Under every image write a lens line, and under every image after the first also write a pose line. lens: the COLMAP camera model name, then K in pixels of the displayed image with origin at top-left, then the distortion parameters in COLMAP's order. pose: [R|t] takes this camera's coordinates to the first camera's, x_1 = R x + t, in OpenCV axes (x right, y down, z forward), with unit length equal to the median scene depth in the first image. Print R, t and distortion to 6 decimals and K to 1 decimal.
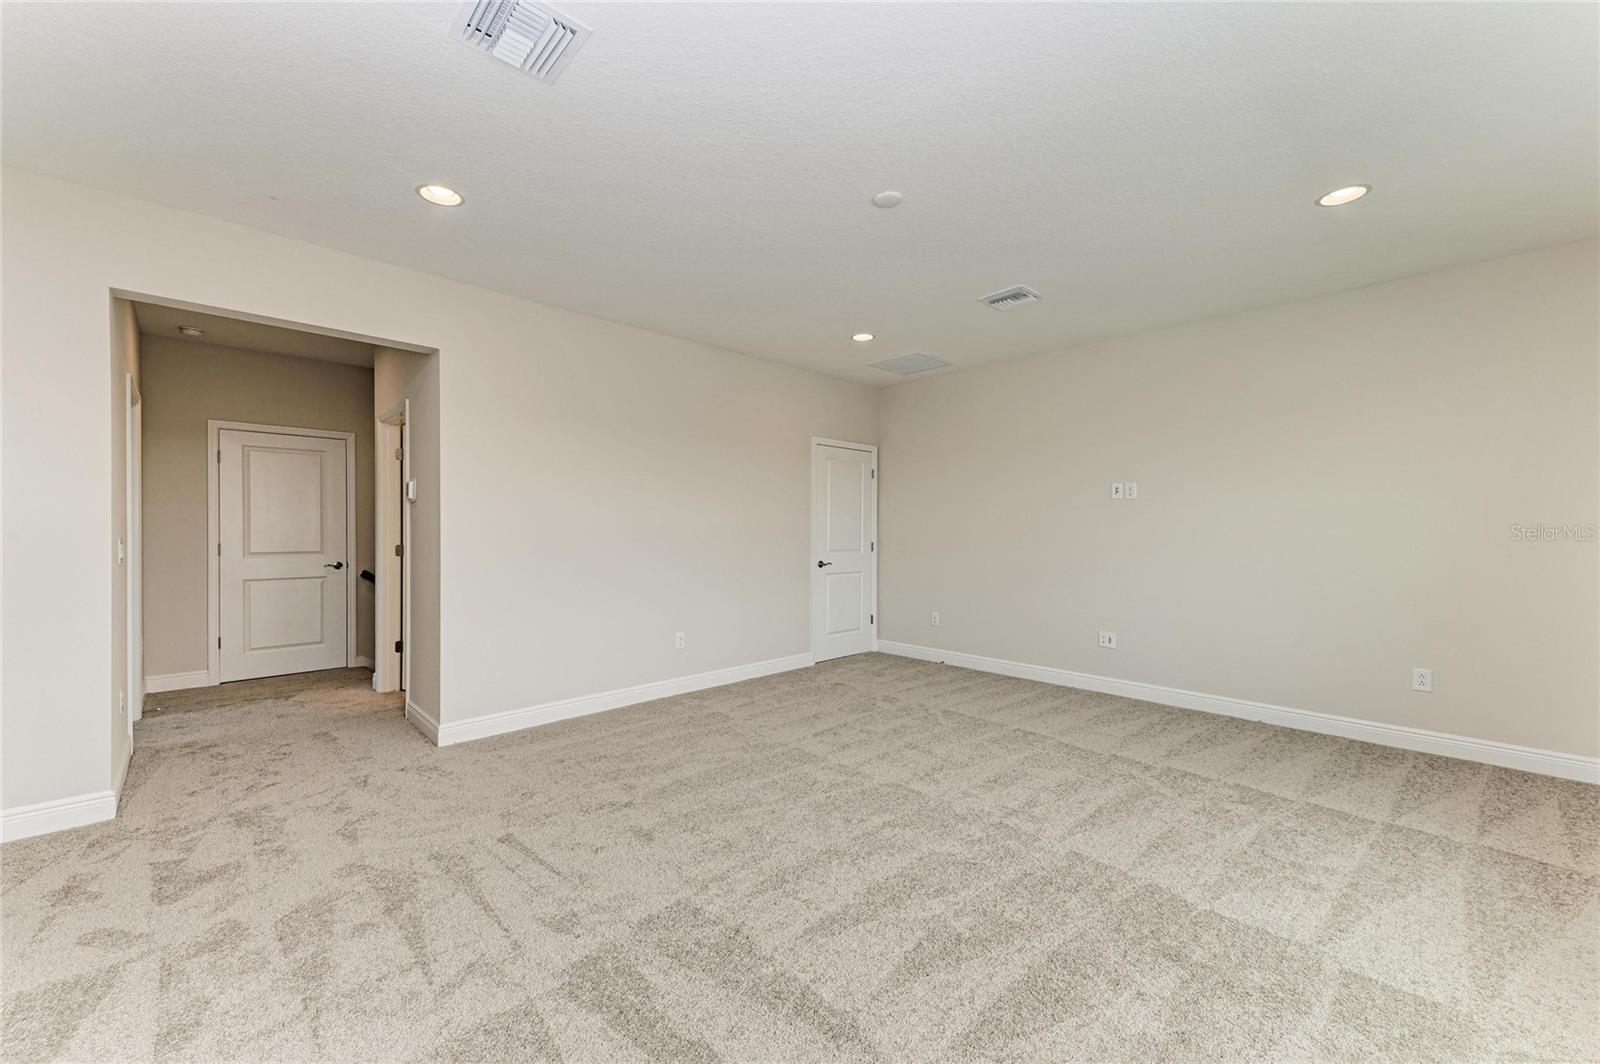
lens RADIAL K [[616.1, 0, 800.0], [0, 616.1, 532.0], [0, 0, 1]] dist [0.000155, 0.000009]
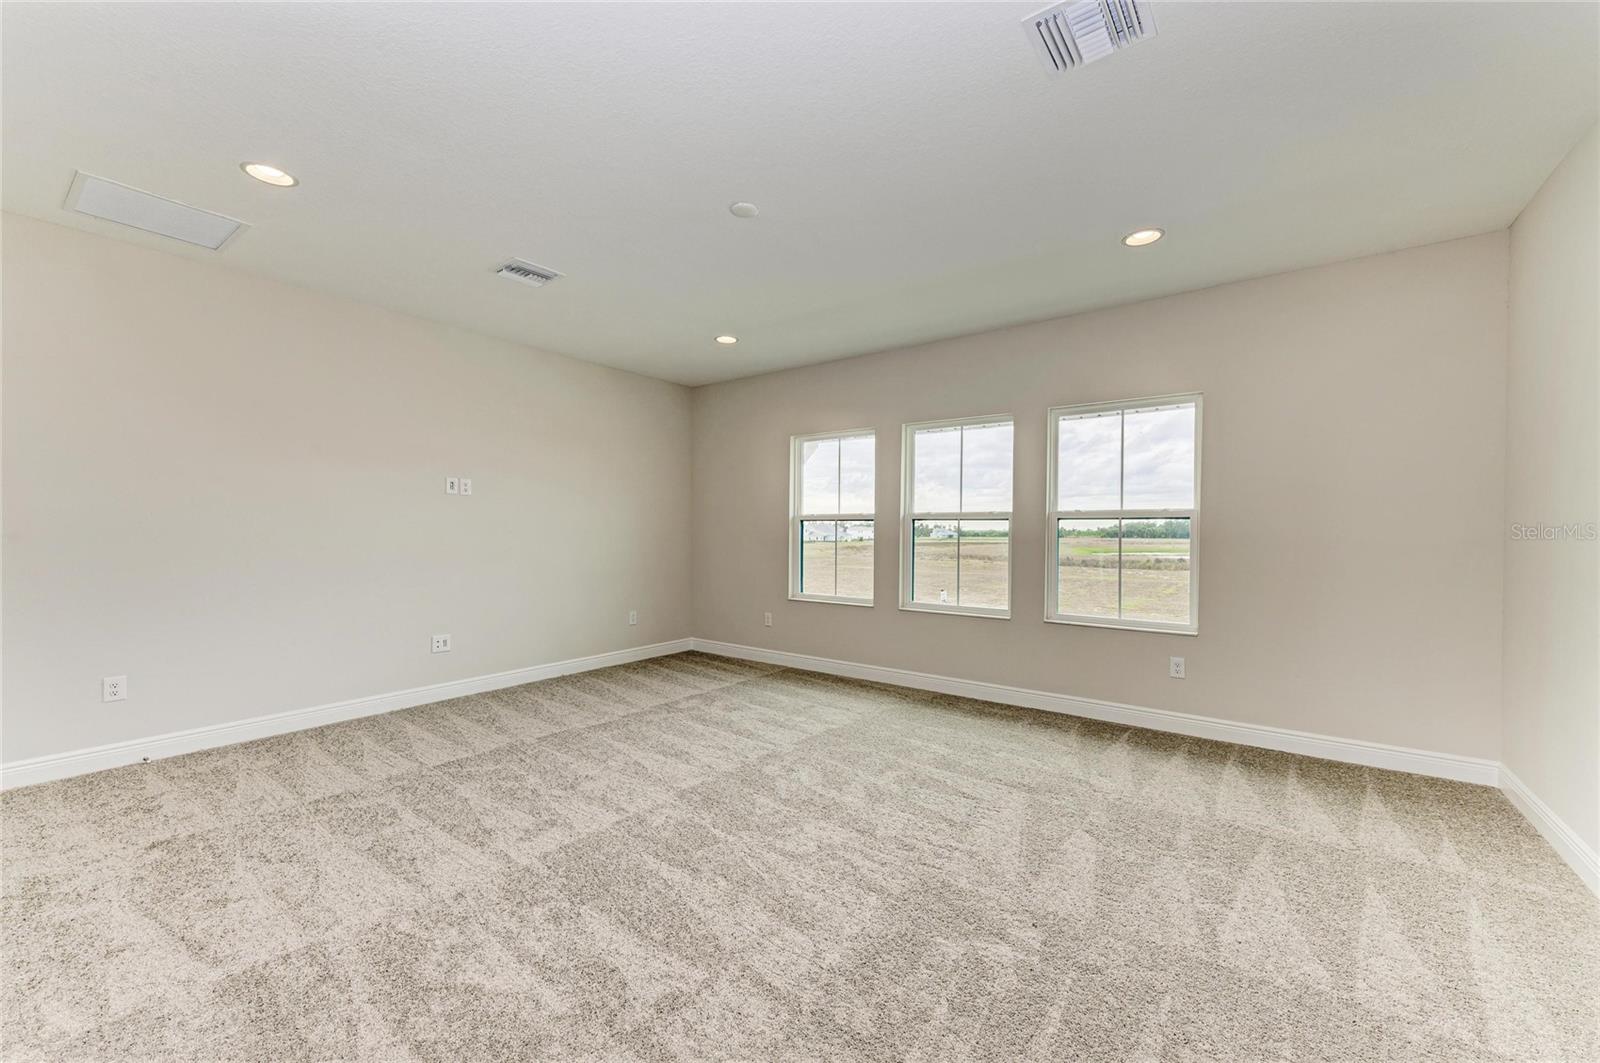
lens RADIAL K [[622.7, 0, 800.0], [0, 622.7, 531.5], [0, 0, 1]] dist [0.000273, 0.000077]
pose [[-0.161855, -0.008366, 0.986779, -0.643234], [-0.003052, 0.999964, 0.007977, -0.005562], [-0.986810, -0.001720, -0.161875, 0.754592]]
